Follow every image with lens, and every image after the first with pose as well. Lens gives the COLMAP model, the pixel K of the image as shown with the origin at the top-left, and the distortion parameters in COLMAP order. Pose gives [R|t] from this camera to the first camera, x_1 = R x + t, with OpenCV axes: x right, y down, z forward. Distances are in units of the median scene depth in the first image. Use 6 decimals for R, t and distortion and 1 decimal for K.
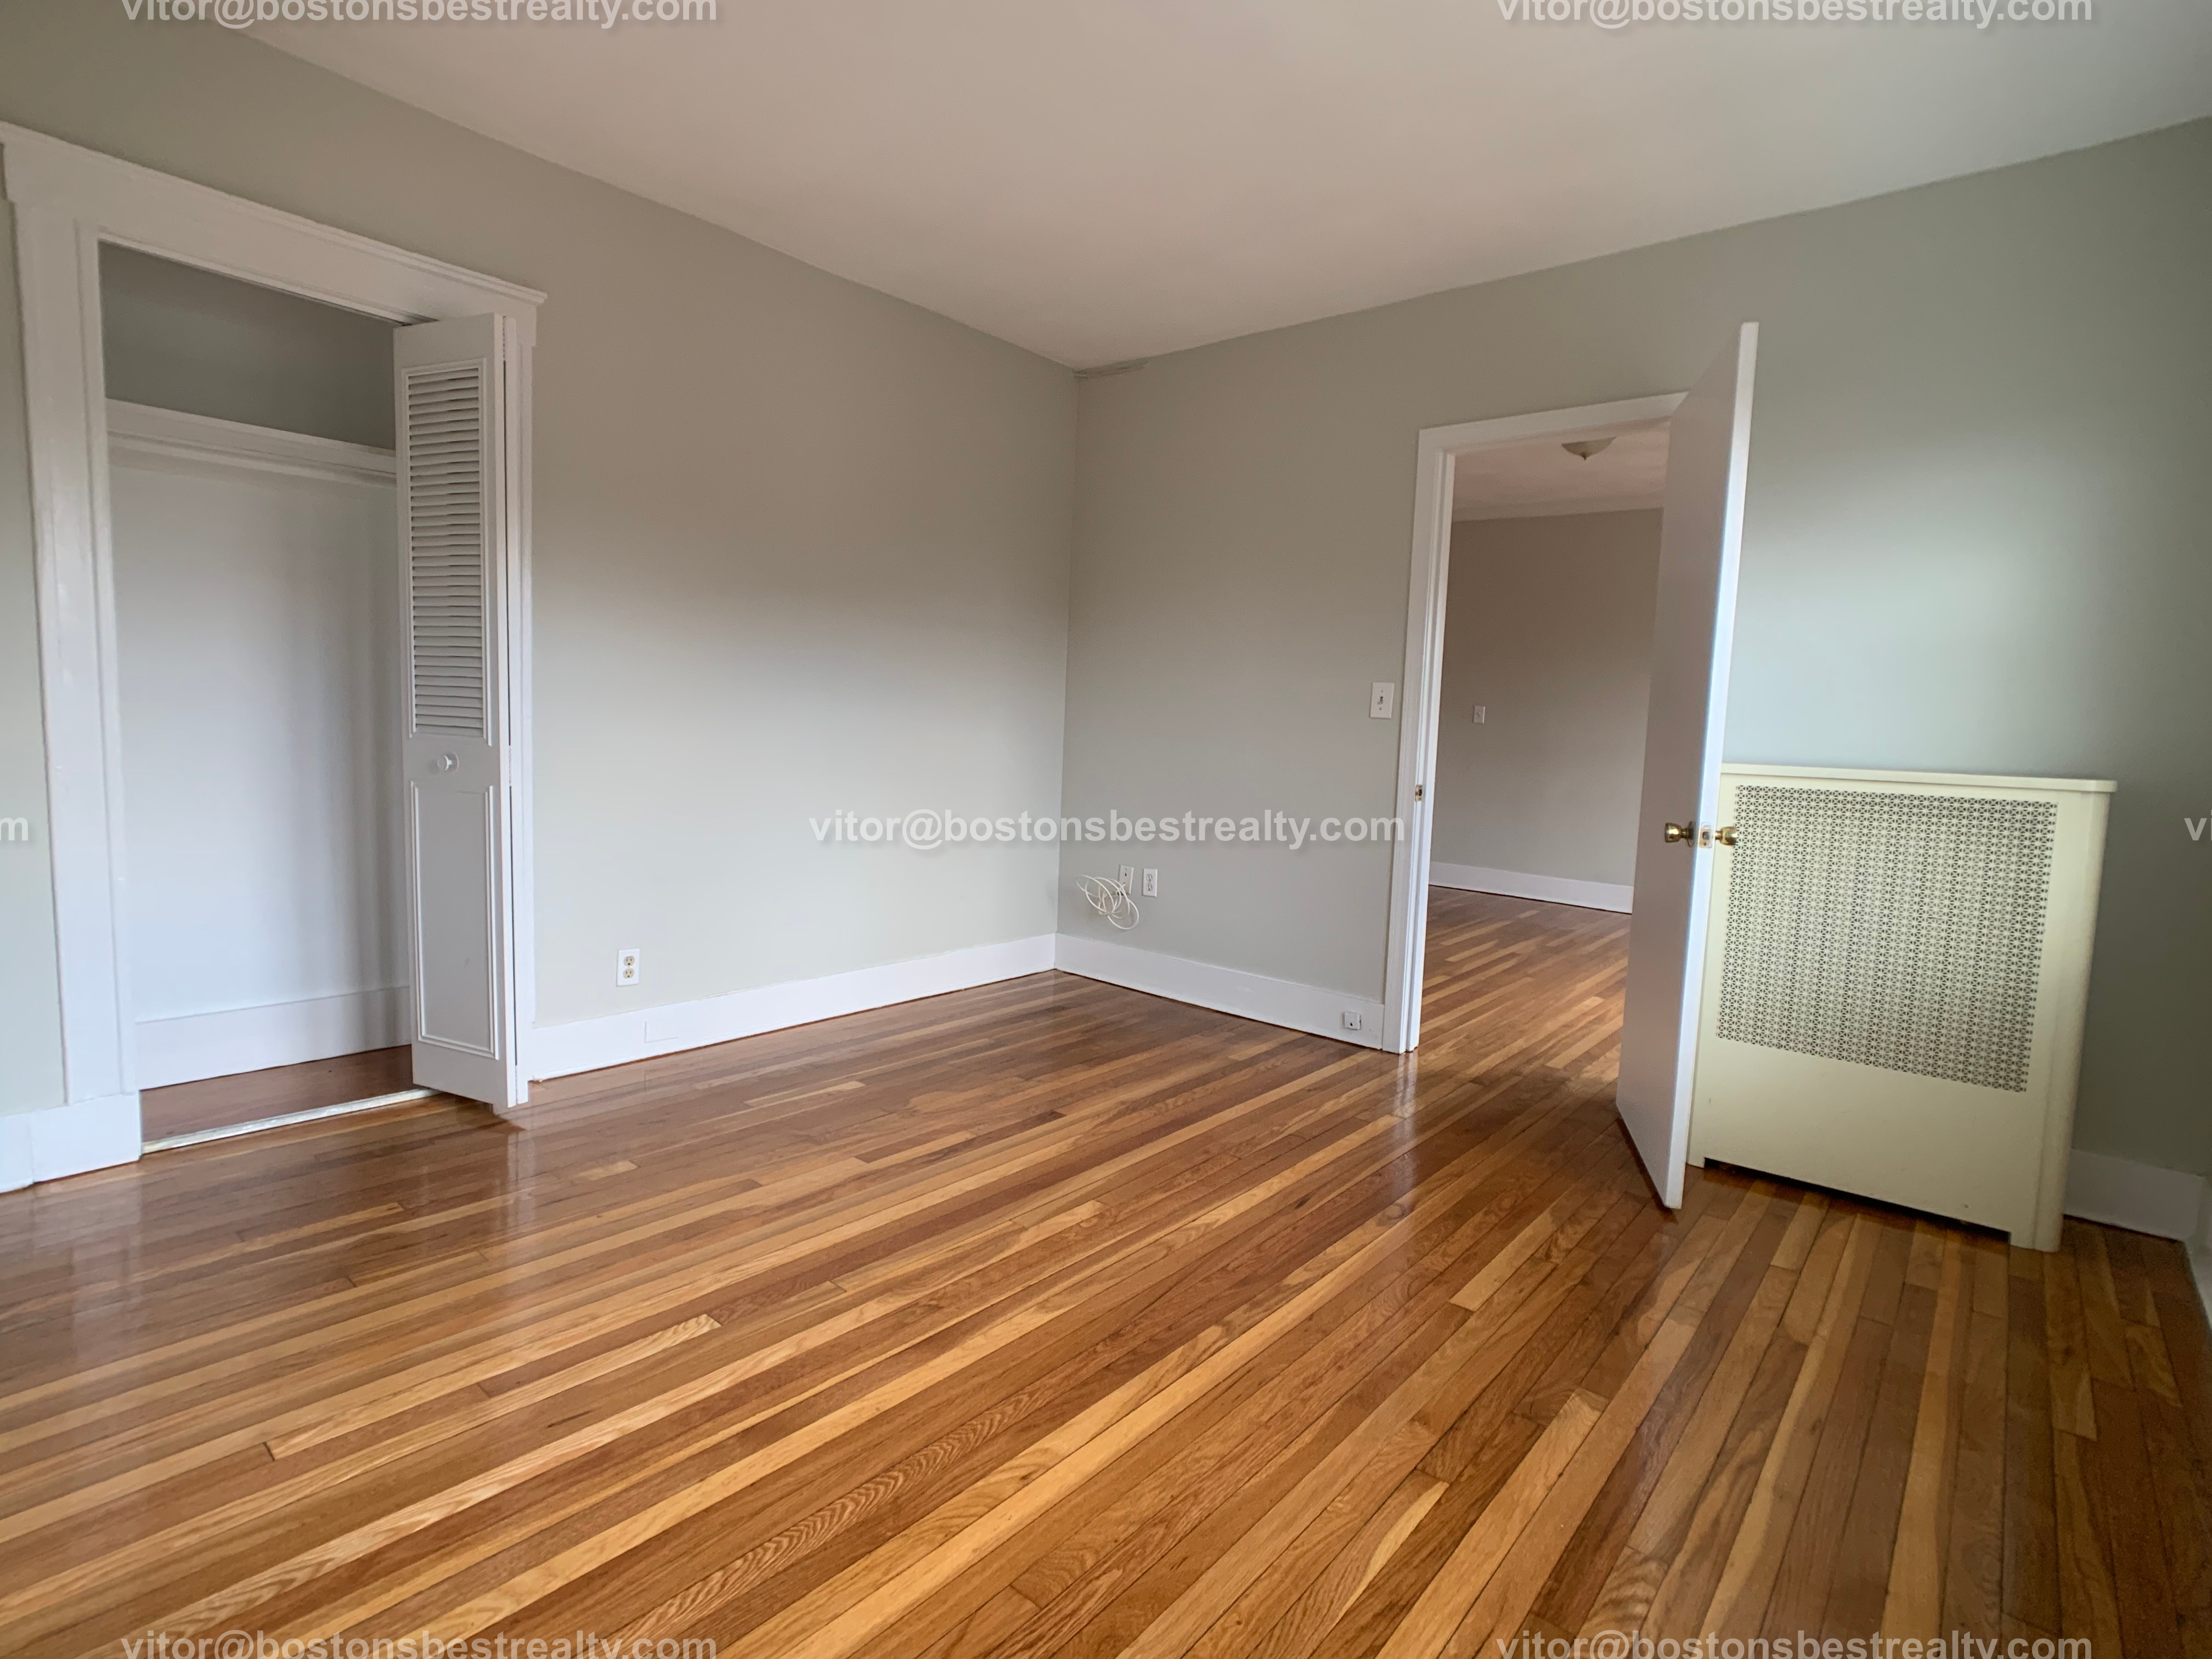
lens RADIAL K [[1106.8, 0, 1114.1], [0, 1106.8, 823.0], [0, 0, 1]] dist [-0.021742, 0.015059]
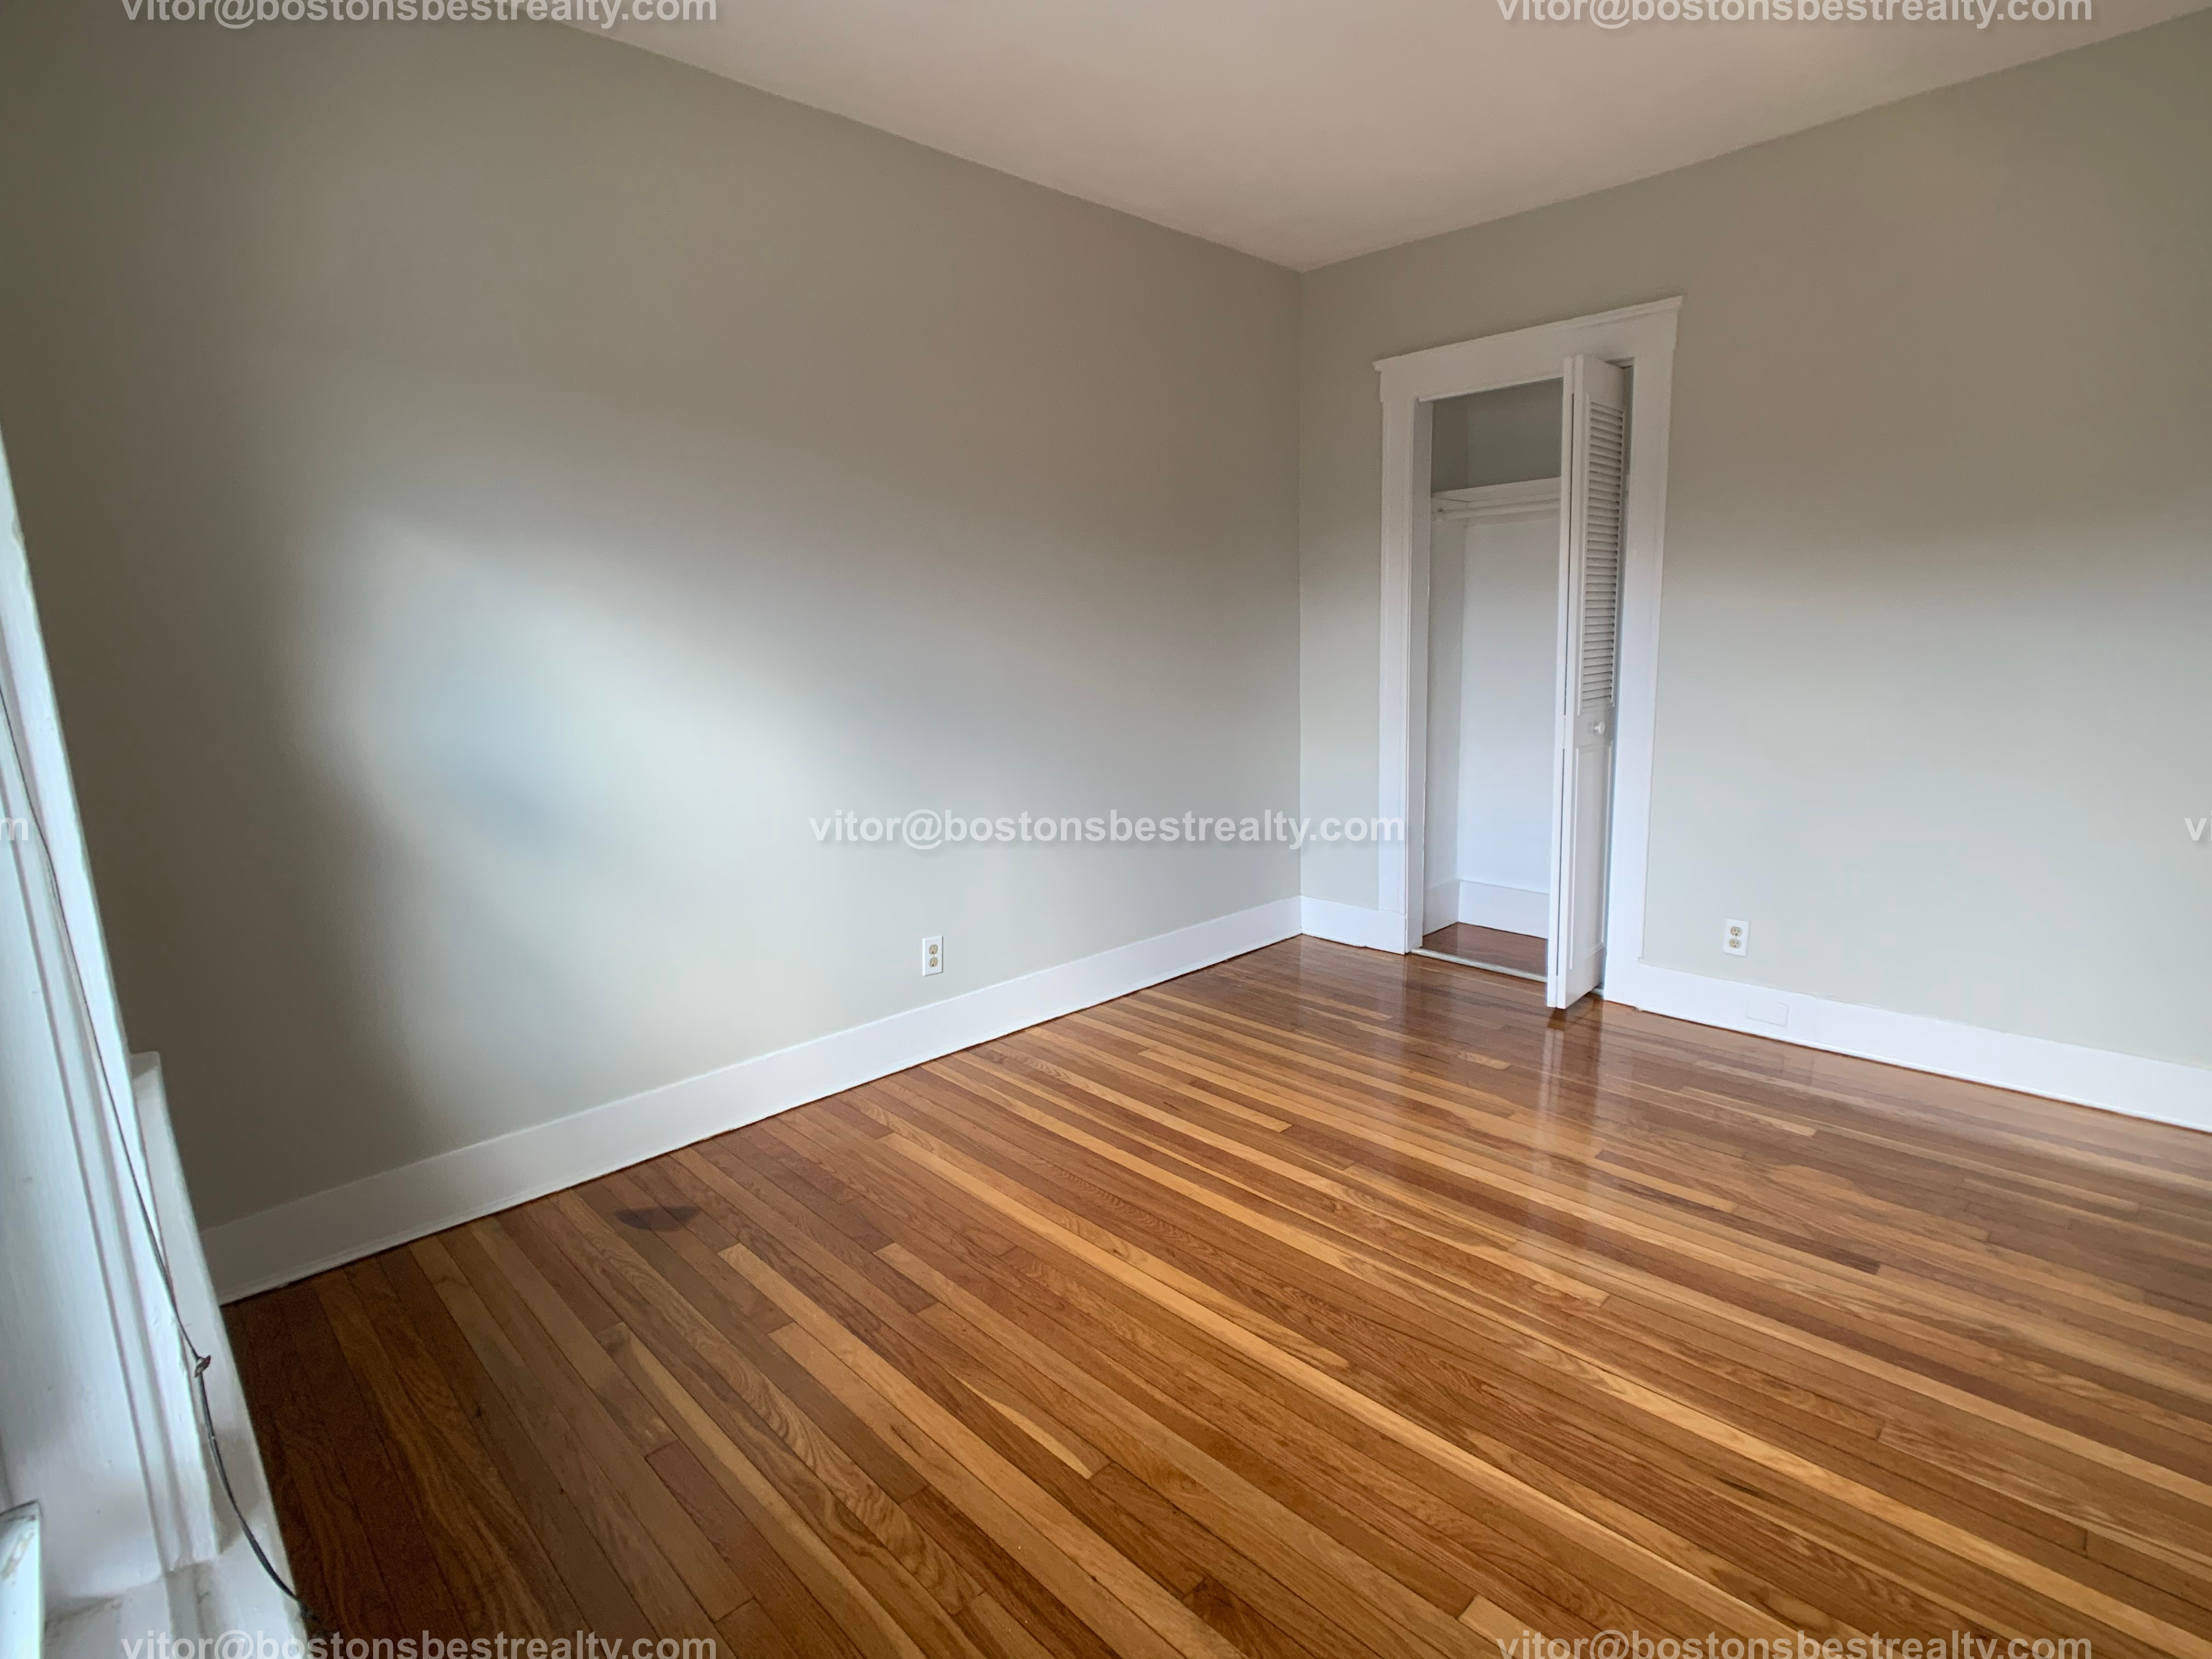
lens RADIAL K [[1106.8, 0, 1114.1], [0, 1106.8, 823.0], [0, 0, 1]] dist [-0.021742, 0.015059]
pose [[-0.093844, 0.134371, -0.986477, 0.949700], [-0.076334, 0.986962, 0.141699, -0.115251], [0.992656, 0.088599, -0.082364, 0.812819]]
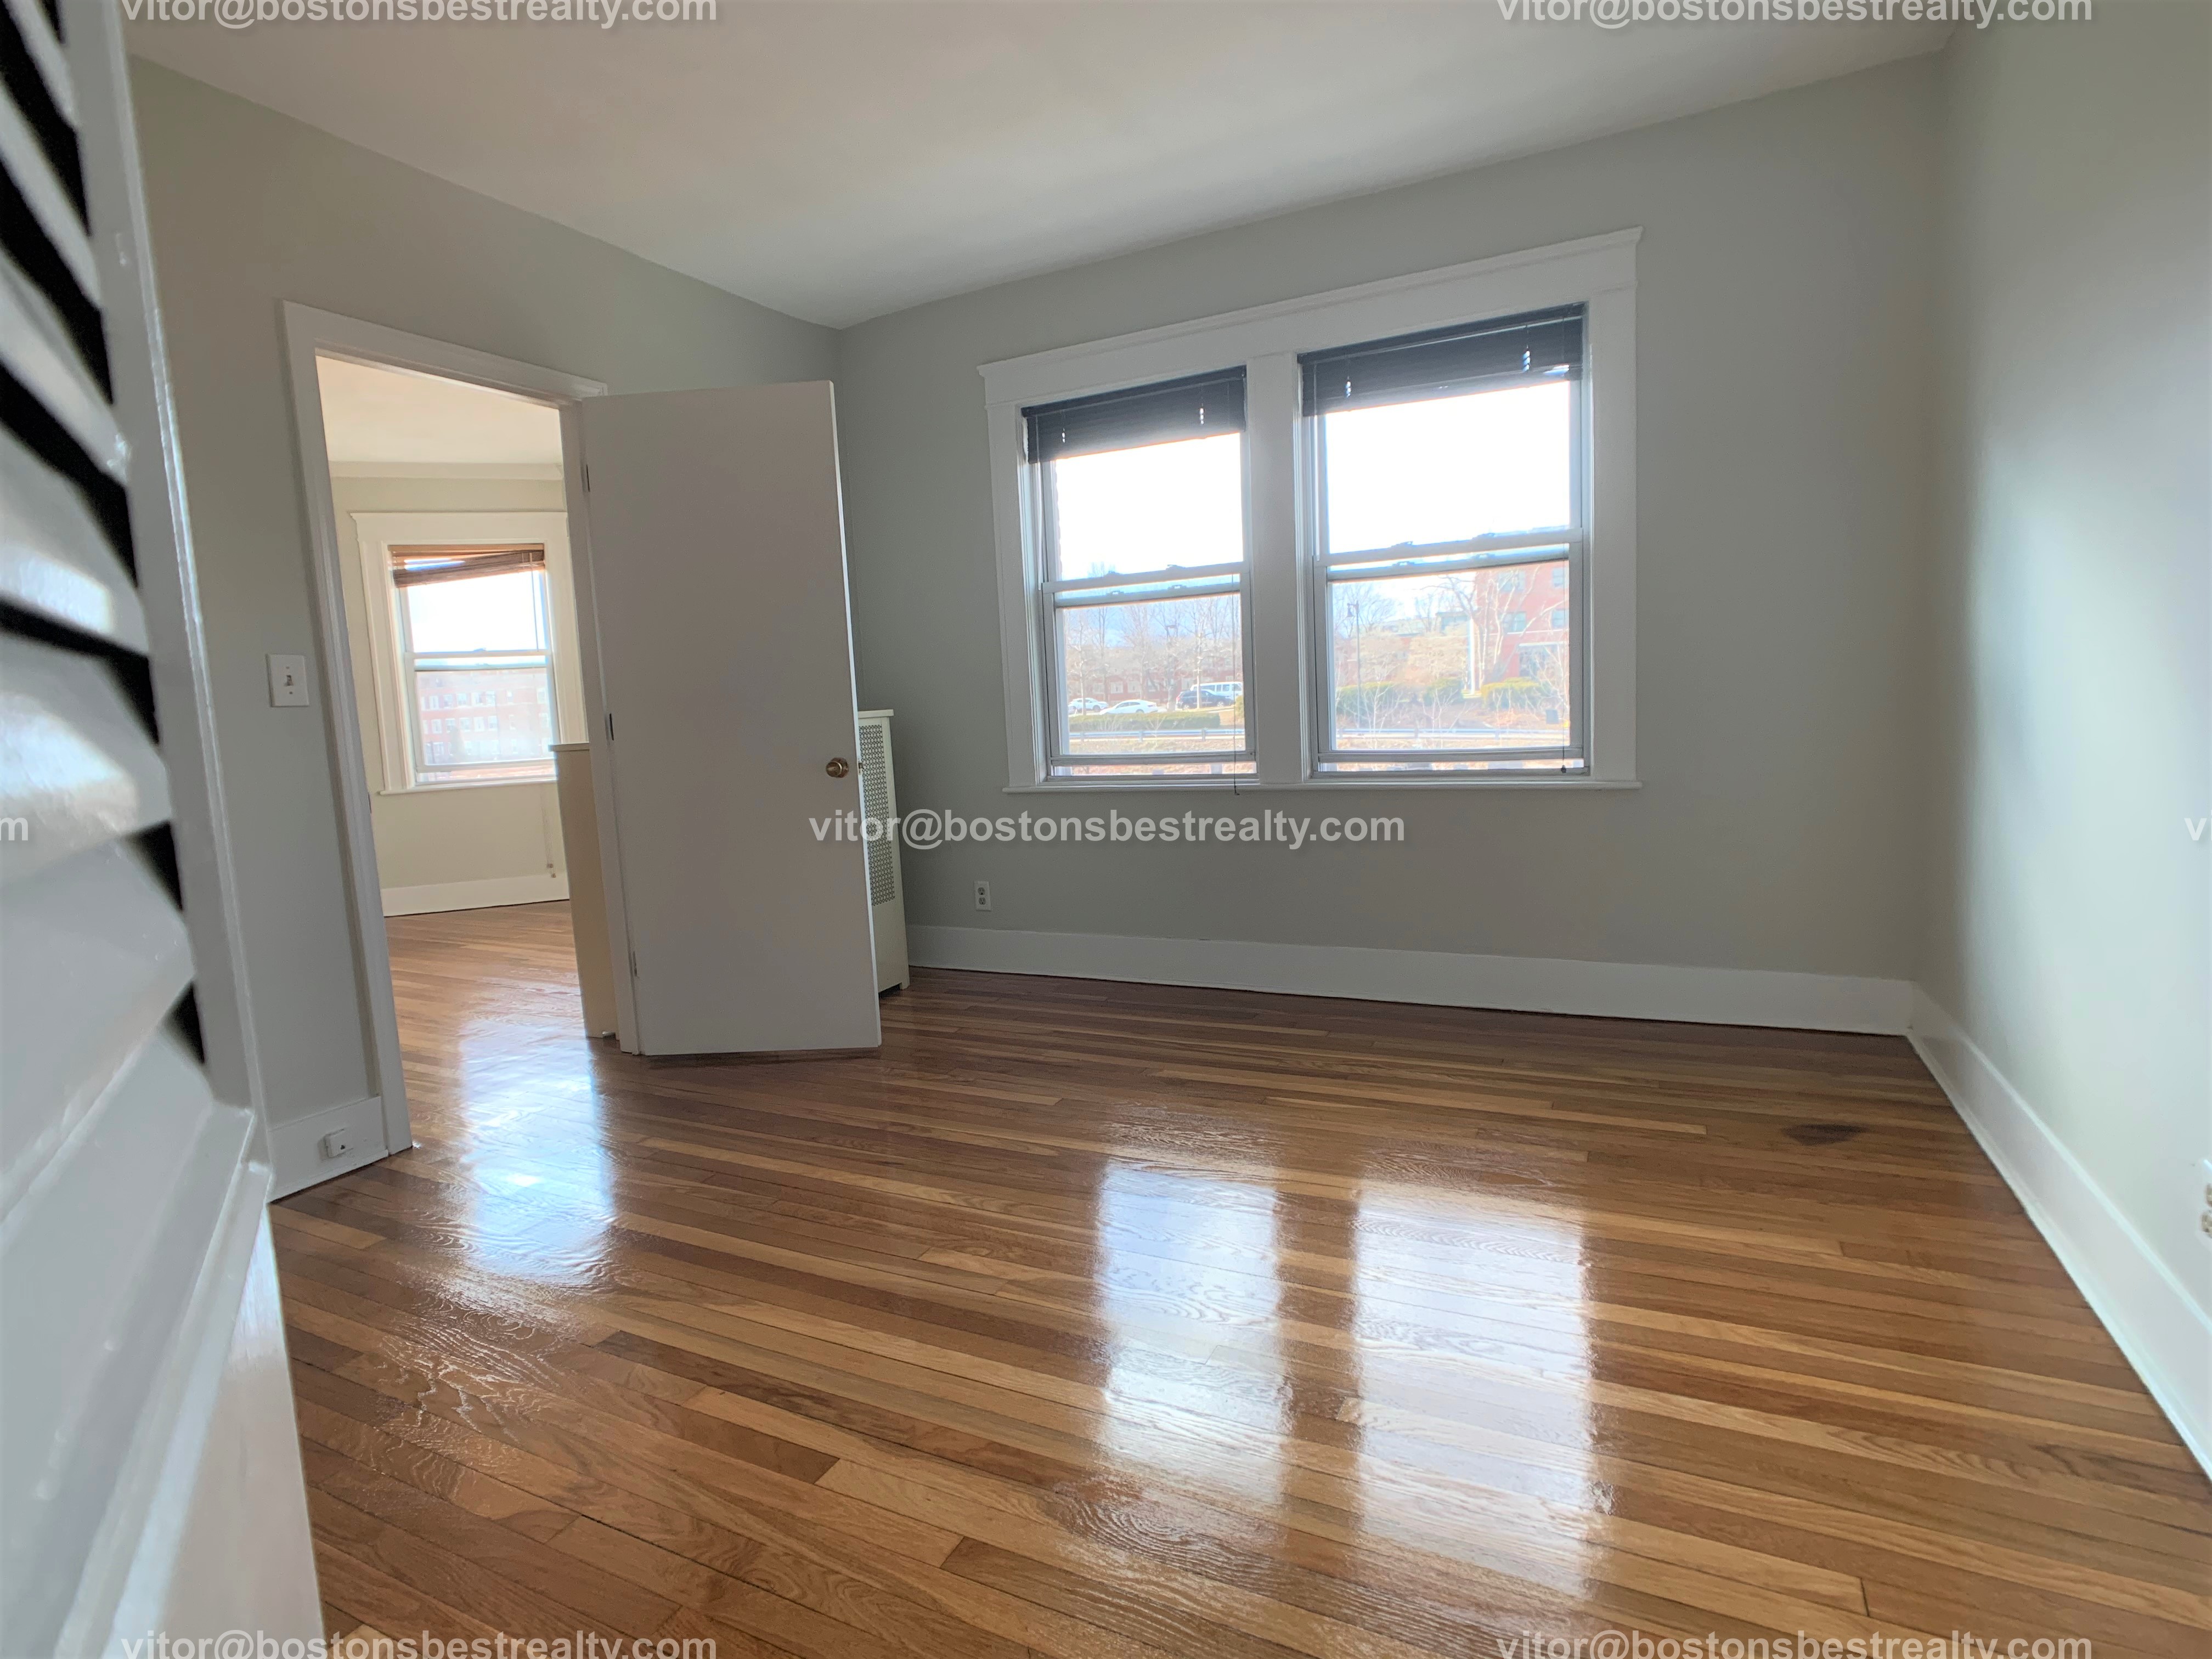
lens RADIAL K [[1107.9, 0, 1107.0], [0, 1107.9, 832.2], [0, 0, 1]] dist [-0.012959, 0.008613]
pose [[-0.238874, -0.145174, 0.960137, -0.989945], [0.137854, 0.973677, 0.181518, -0.131257], [-0.961216, 0.175719, -0.212573, 1.196404]]
